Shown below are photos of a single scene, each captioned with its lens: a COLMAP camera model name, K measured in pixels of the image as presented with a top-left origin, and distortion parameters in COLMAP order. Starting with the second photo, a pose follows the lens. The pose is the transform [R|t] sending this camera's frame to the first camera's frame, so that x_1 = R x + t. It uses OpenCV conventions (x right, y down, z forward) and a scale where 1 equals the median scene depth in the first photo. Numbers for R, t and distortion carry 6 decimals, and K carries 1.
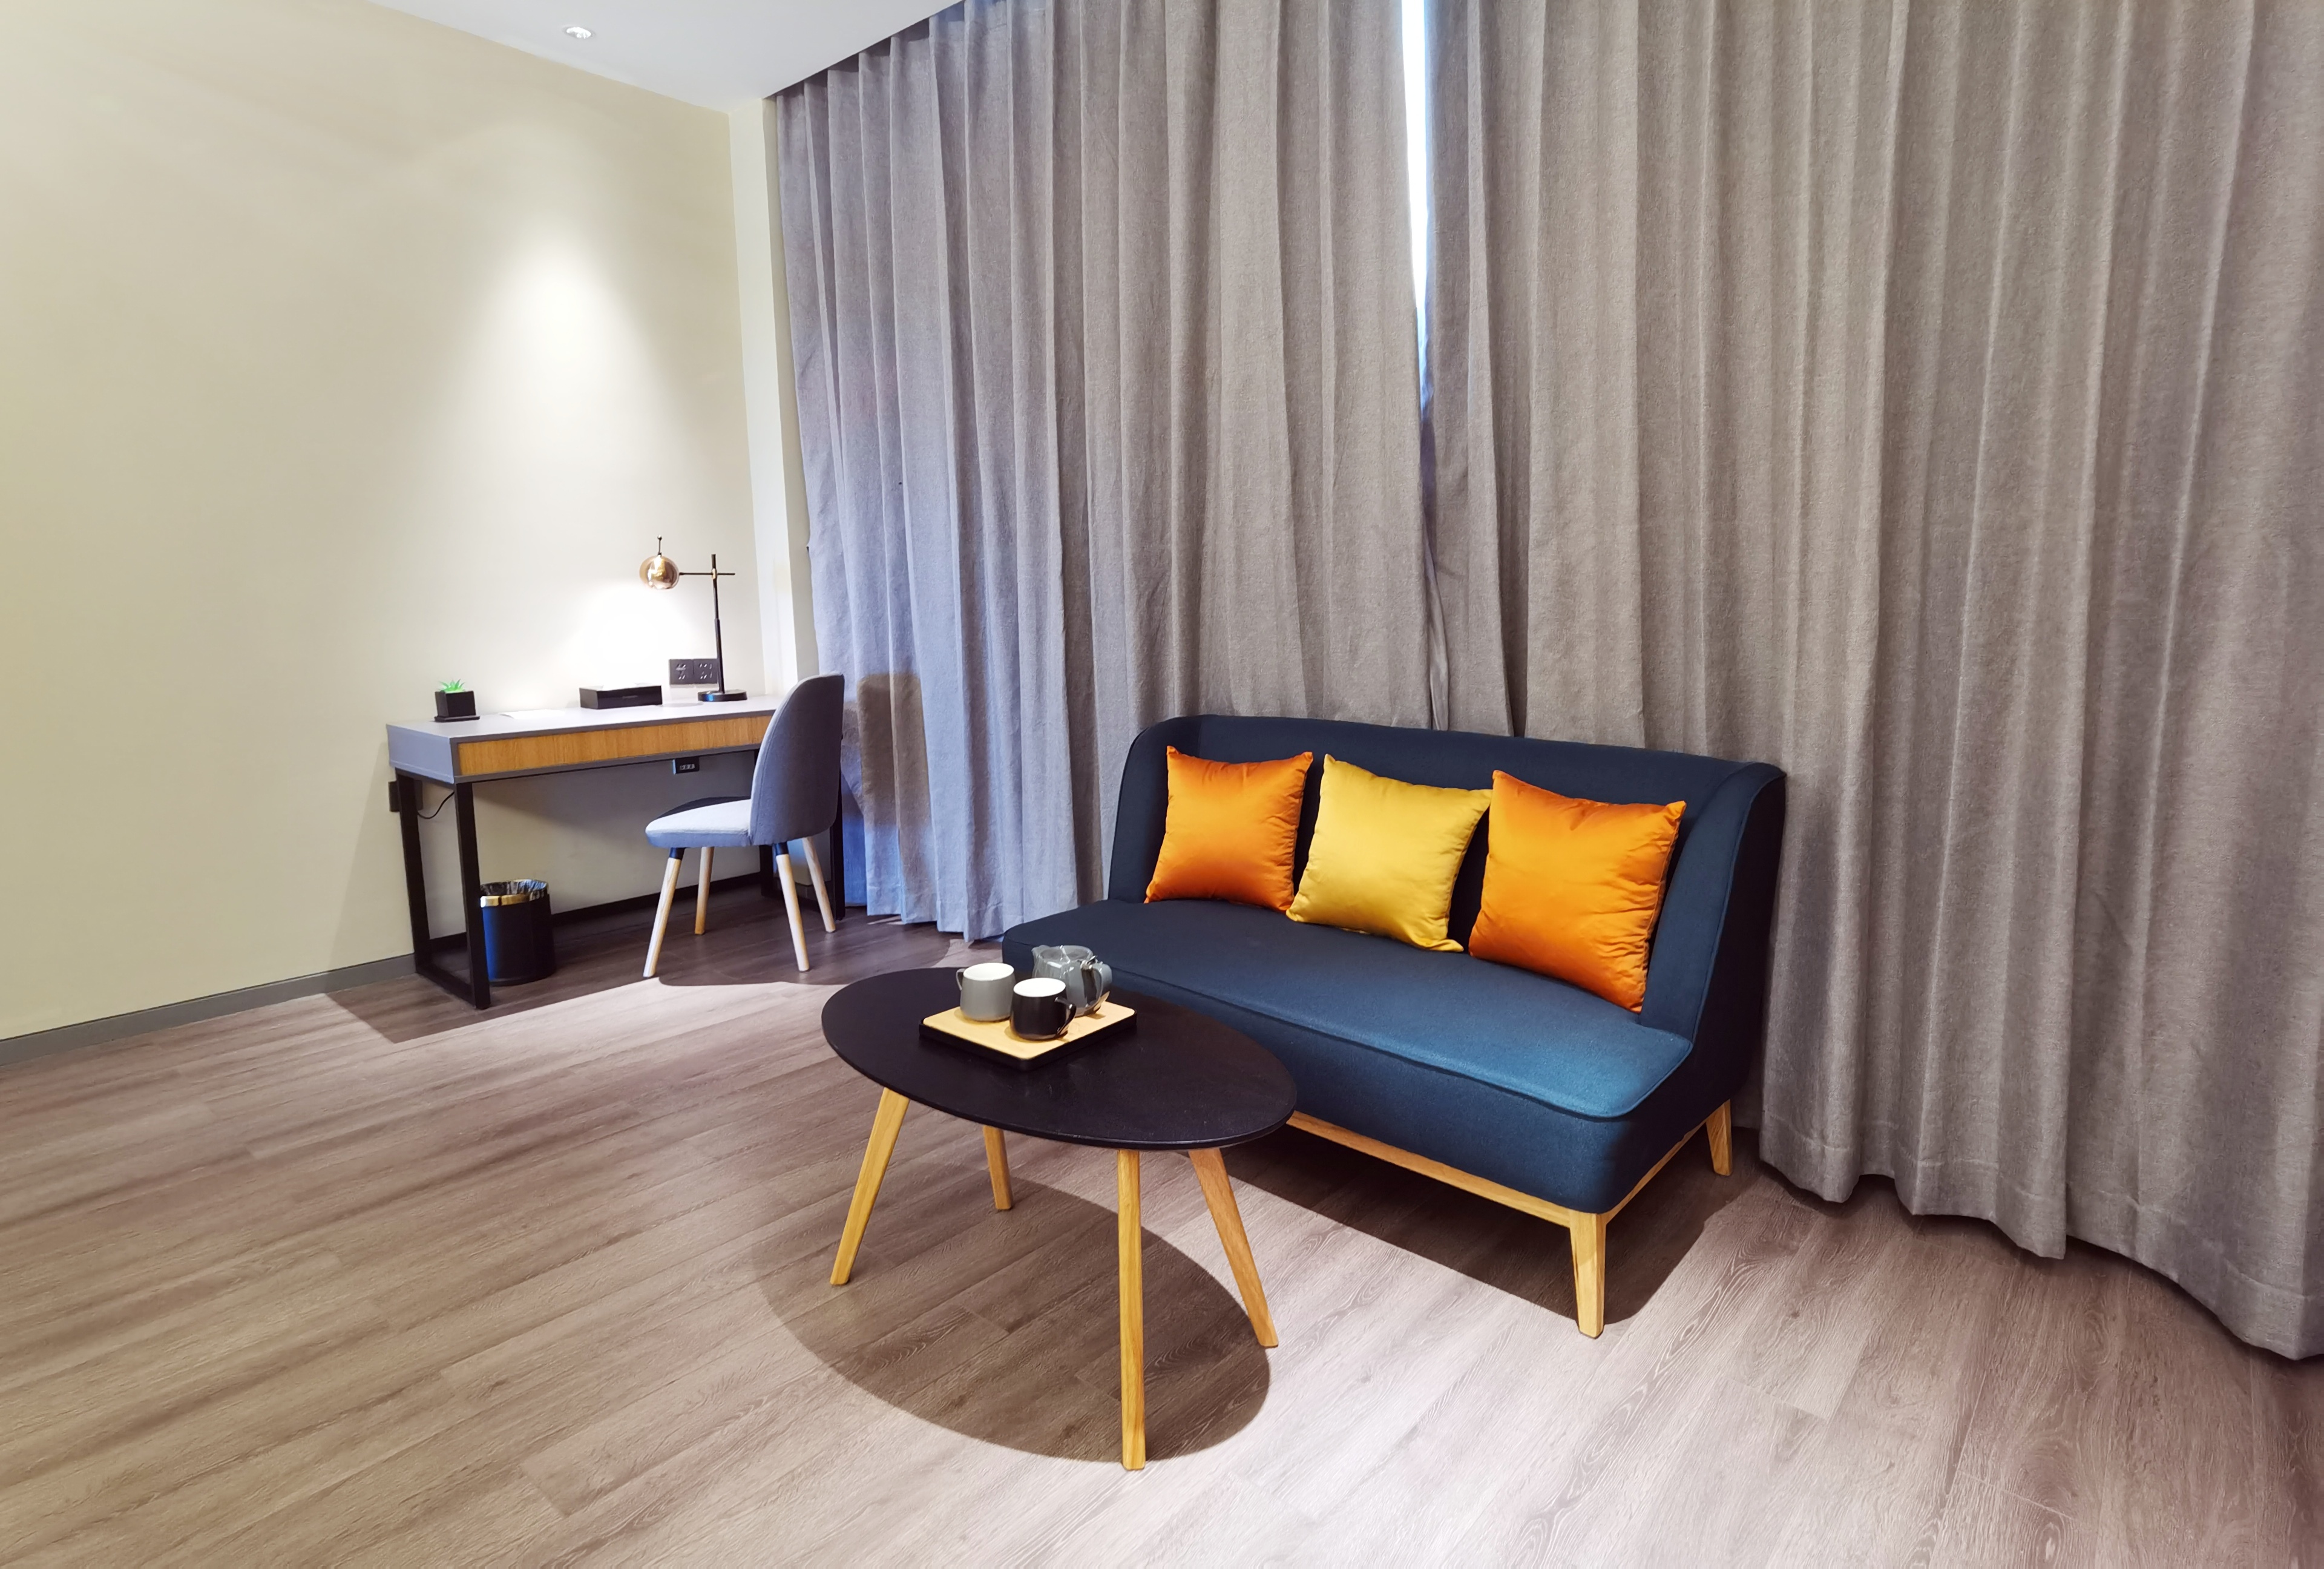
lens RADIAL K [[1198.5, 0, 1162.0], [0, 1198.5, 784.5], [0, 0, 1]] dist [0.010245, 0.000629]
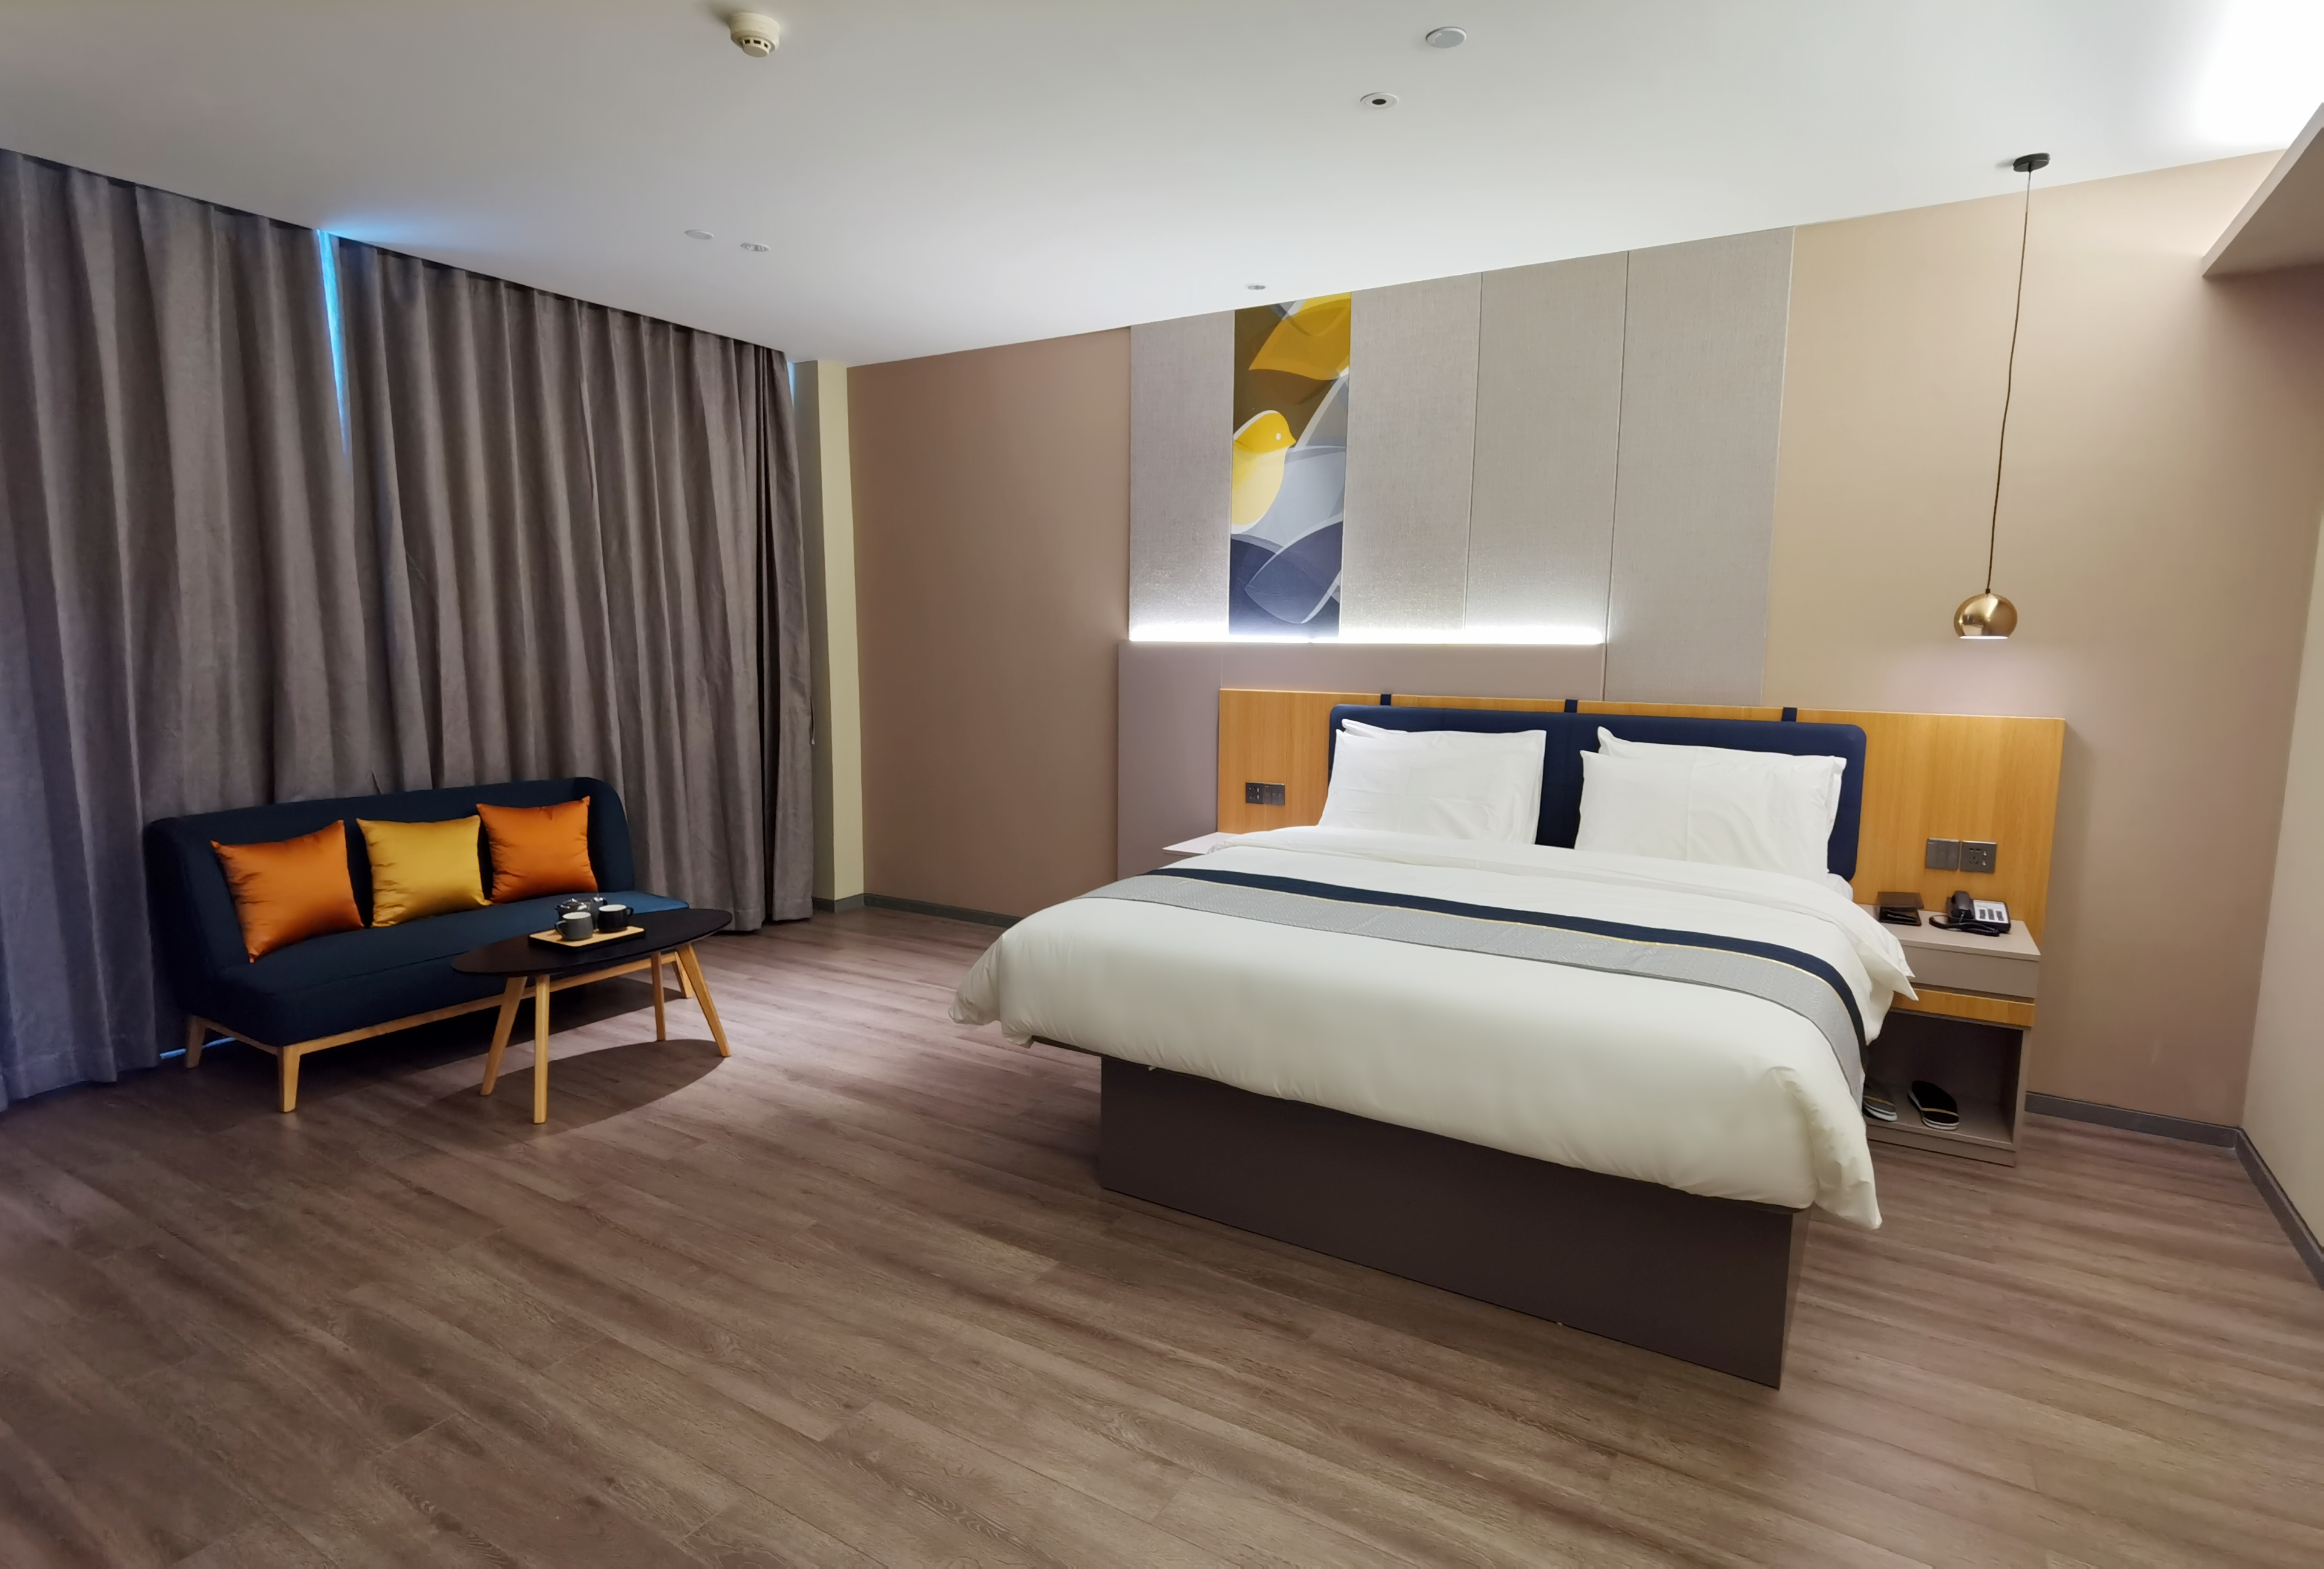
lens RADIAL K [[1198.5, 0, 1162.0], [0, 1198.5, 784.5], [0, 0, 1]] dist [0.010245, 0.000629]
pose [[-0.154207, -0.123192, 0.980329, -2.098512], [0.148187, 0.978090, 0.146221, -0.193449], [-0.976863, 0.167820, -0.132573, 0.267956]]
